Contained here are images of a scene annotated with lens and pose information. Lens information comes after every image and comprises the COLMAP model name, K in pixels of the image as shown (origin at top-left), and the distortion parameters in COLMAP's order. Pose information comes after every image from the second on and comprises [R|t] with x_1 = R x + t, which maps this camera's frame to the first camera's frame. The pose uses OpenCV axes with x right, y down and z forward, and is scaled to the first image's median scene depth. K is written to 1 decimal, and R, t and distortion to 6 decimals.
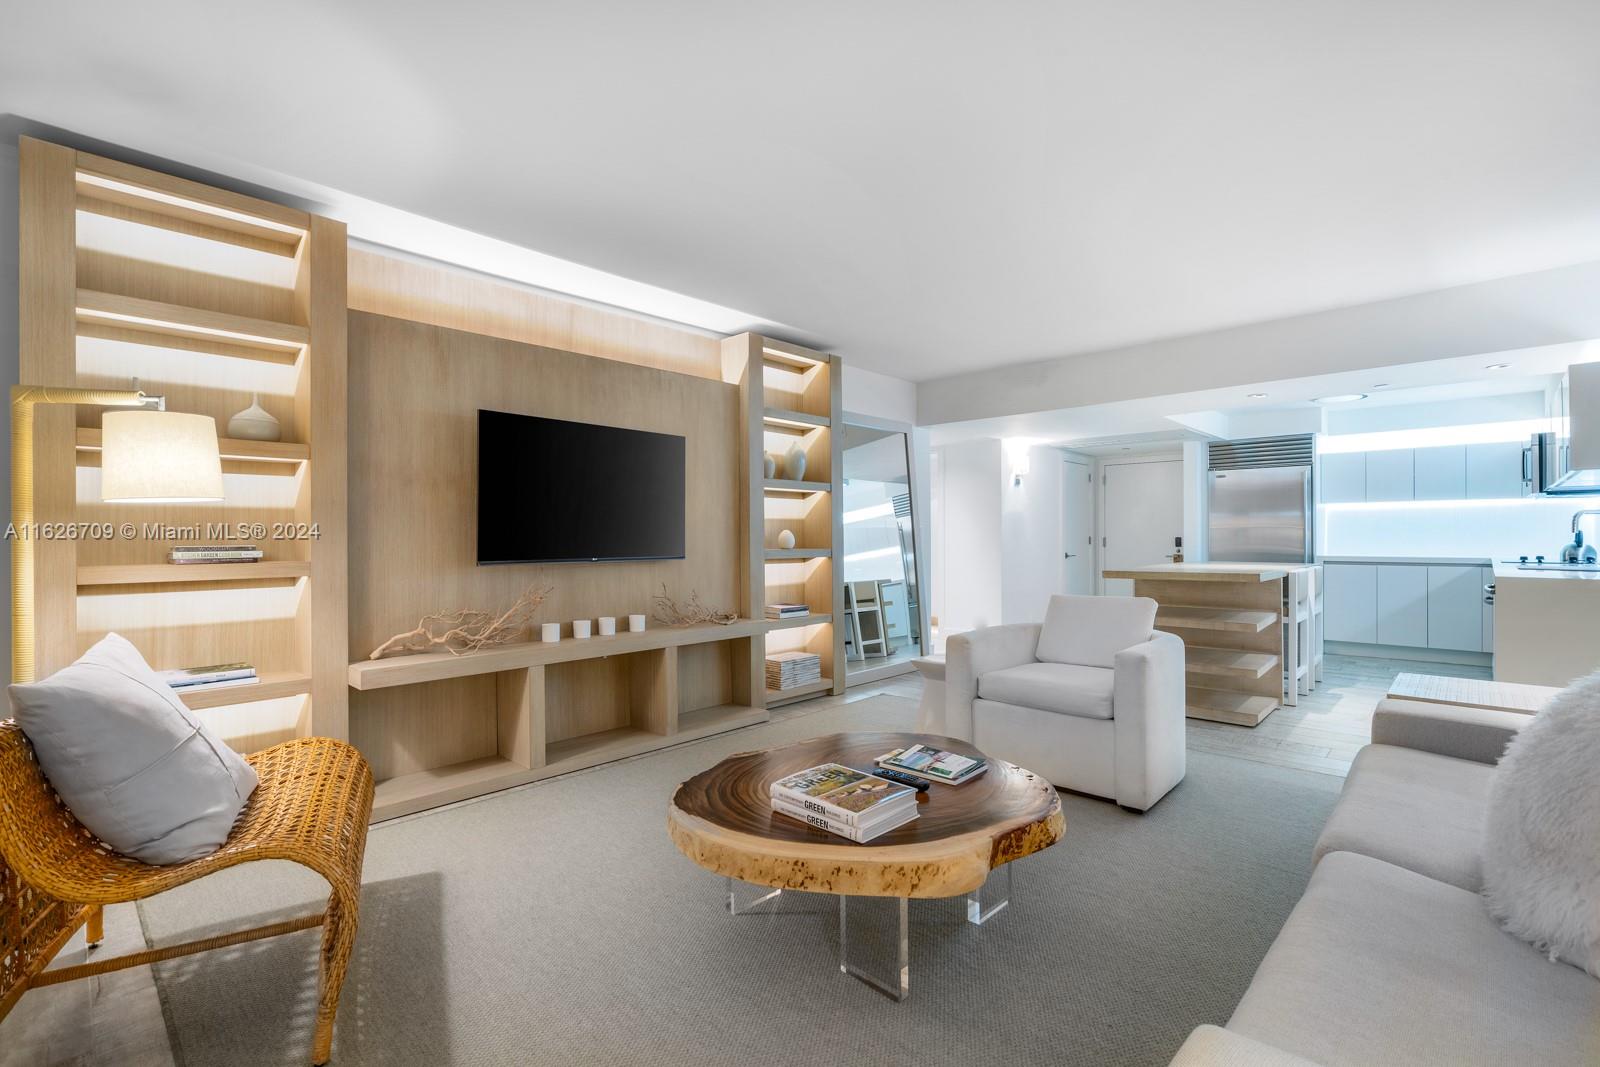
lens RADIAL K [[726.6, 0, 793.0], [0, 726.6, 532.6], [0, 0, 1]] dist [-0.005368, 0.002798]
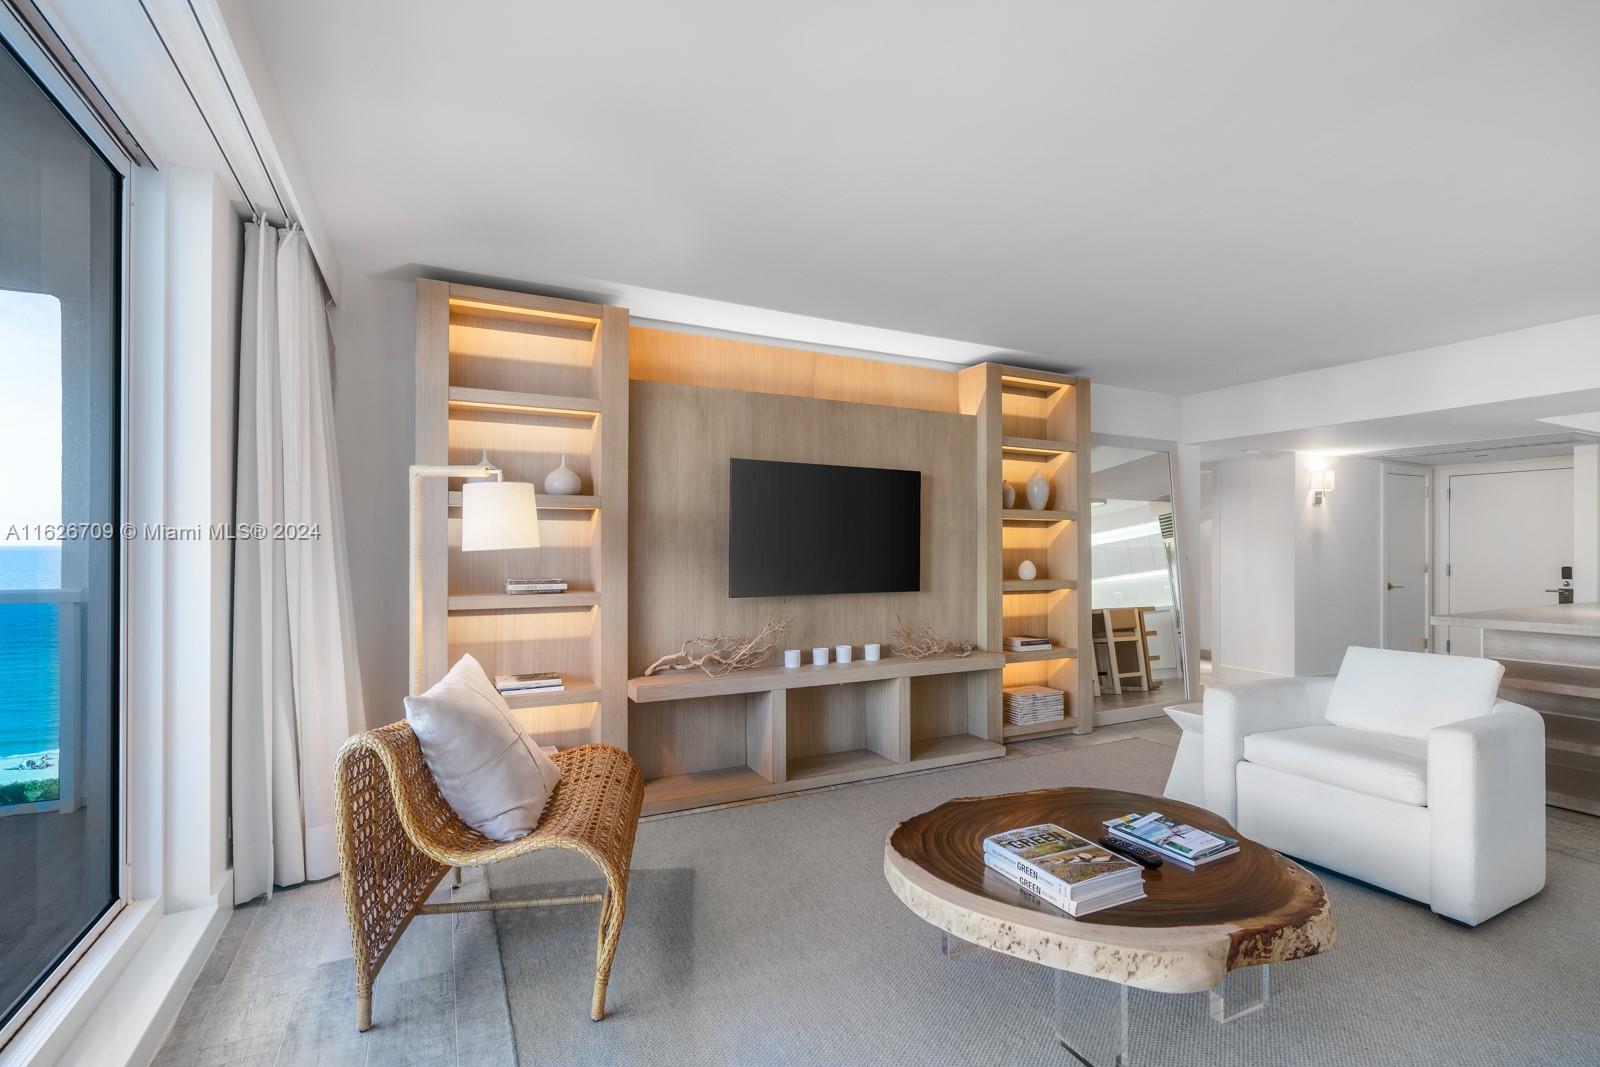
lens RADIAL K [[726.6, 0, 793.5], [0, 726.6, 541.2], [0, 0, 1]] dist [-0.005368, 0.002798]
pose [[0.941468, 0.008189, -0.337003, 0.040824], [-0.007743, 0.999966, 0.002666, -0.049258], [0.337013, 0.000100, 0.941500, -0.027918]]
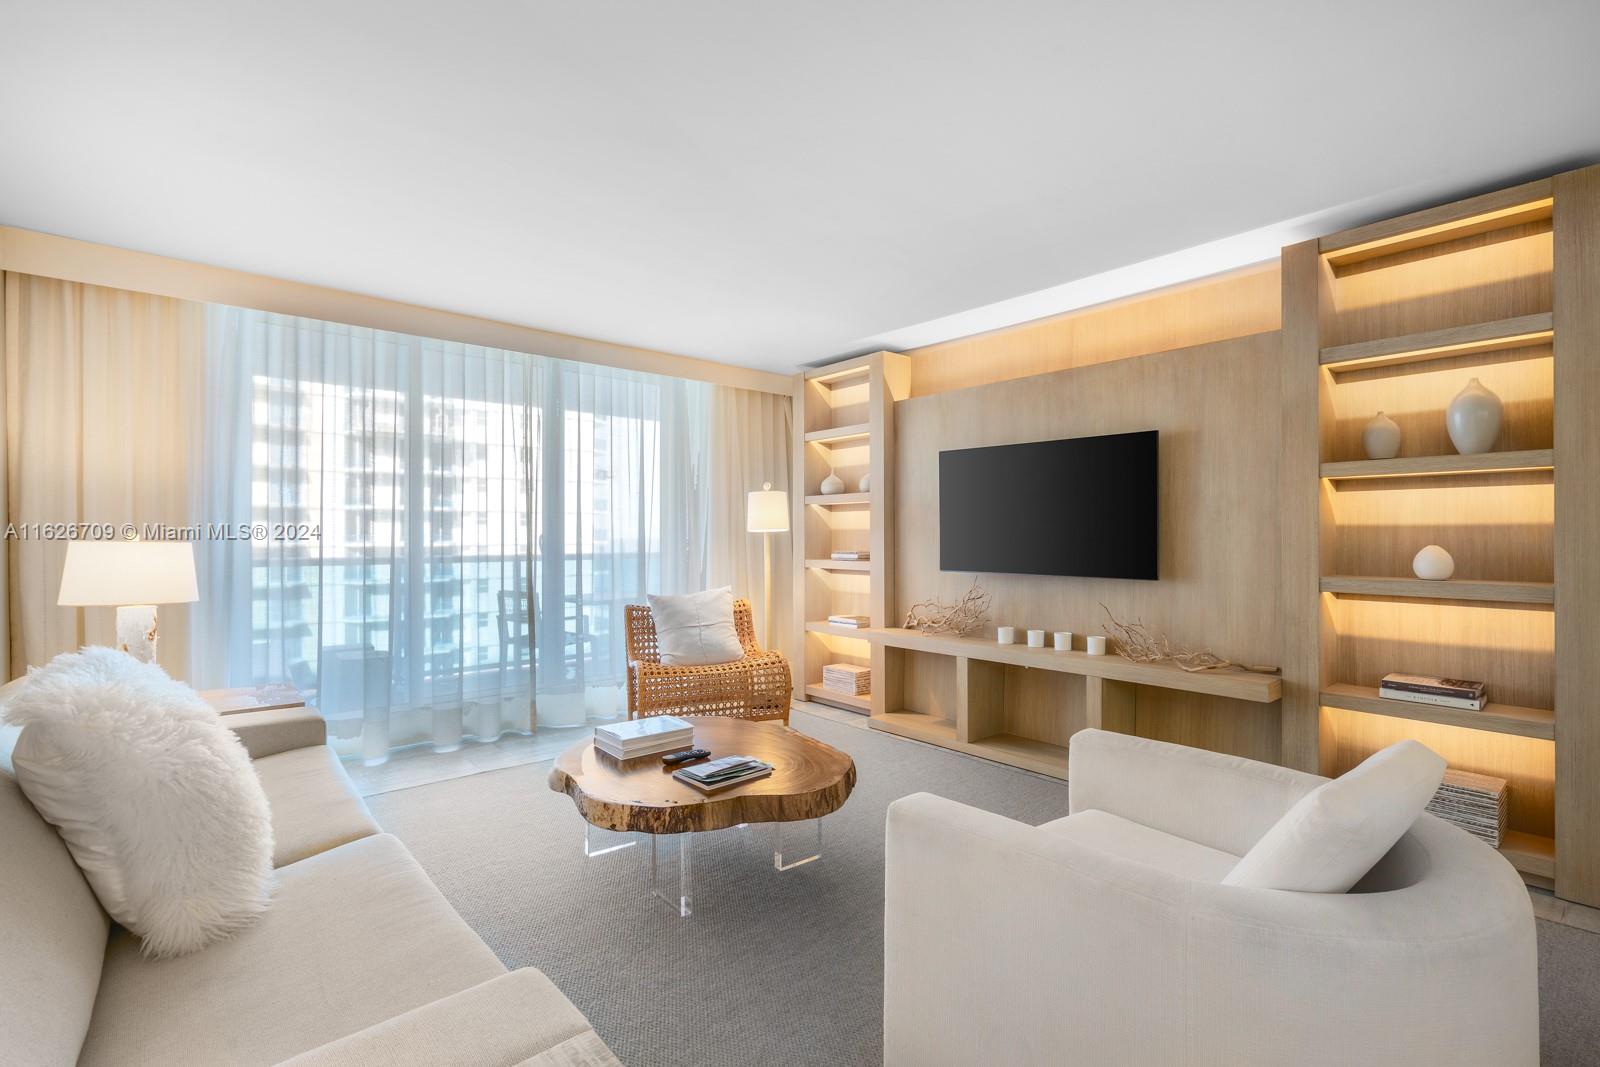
lens RADIAL K [[726.6, 0, 811.8], [0, 726.6, 539.4], [0, 0, 1]] dist [-0.005368, 0.002798]
pose [[-0.080270, 0.002529, -0.996770, 0.964269], [-0.002179, 0.999994, 0.002713, -0.014654], [0.996771, 0.002389, -0.080264, 0.946975]]
